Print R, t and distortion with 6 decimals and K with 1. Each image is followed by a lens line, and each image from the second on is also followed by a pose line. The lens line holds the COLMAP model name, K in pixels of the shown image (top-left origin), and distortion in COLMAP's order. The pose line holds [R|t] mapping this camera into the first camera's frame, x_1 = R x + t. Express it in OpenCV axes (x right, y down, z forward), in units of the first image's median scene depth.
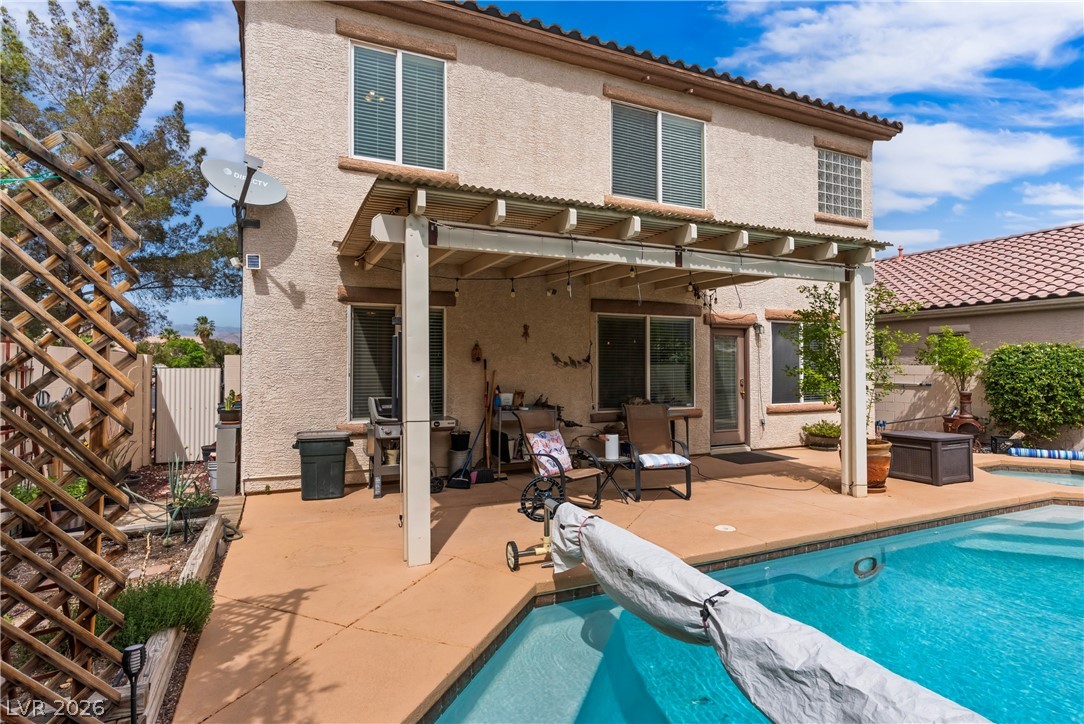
lens RADIAL K [[515.6, 0, 543.9], [0, 515.6, 360.4], [0, 0, 1]] dist [-0.001734, -0.000016]
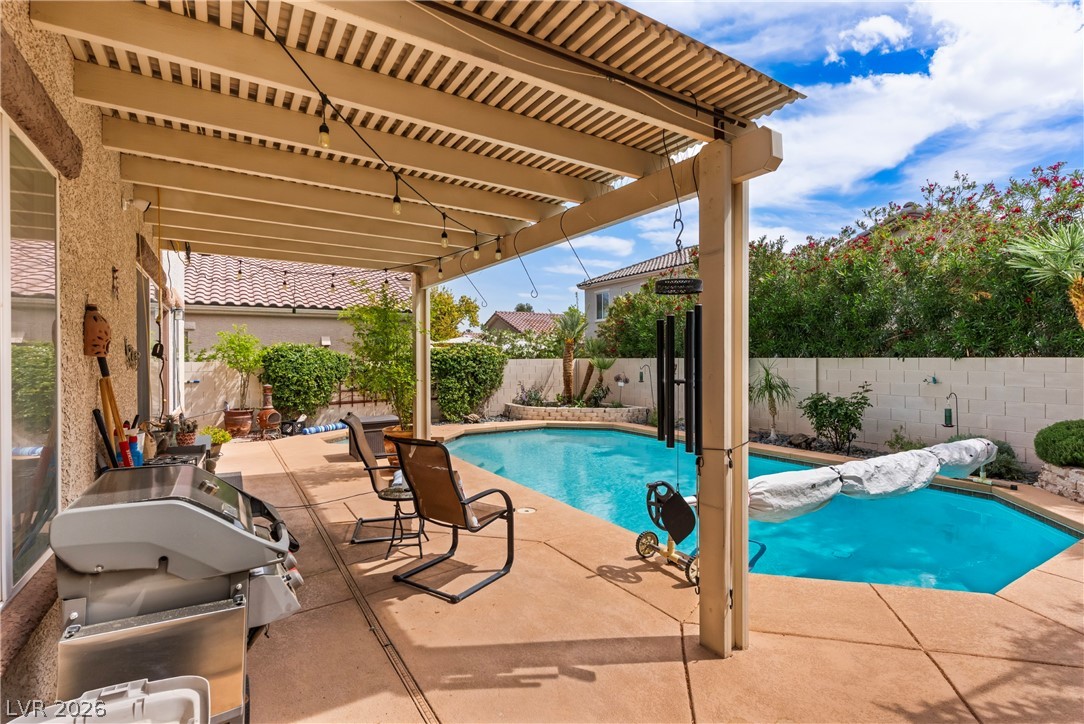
lens RADIAL K [[515.6, 0, 544.2], [0, 515.6, 362.7], [0, 0, 1]] dist [-0.001734, -0.000016]
pose [[-0.083221, -0.002729, 0.996527, -1.177589], [-0.007829, 0.999967, 0.002084, 0.015793], [-0.996500, -0.007628, -0.083240, 1.676437]]
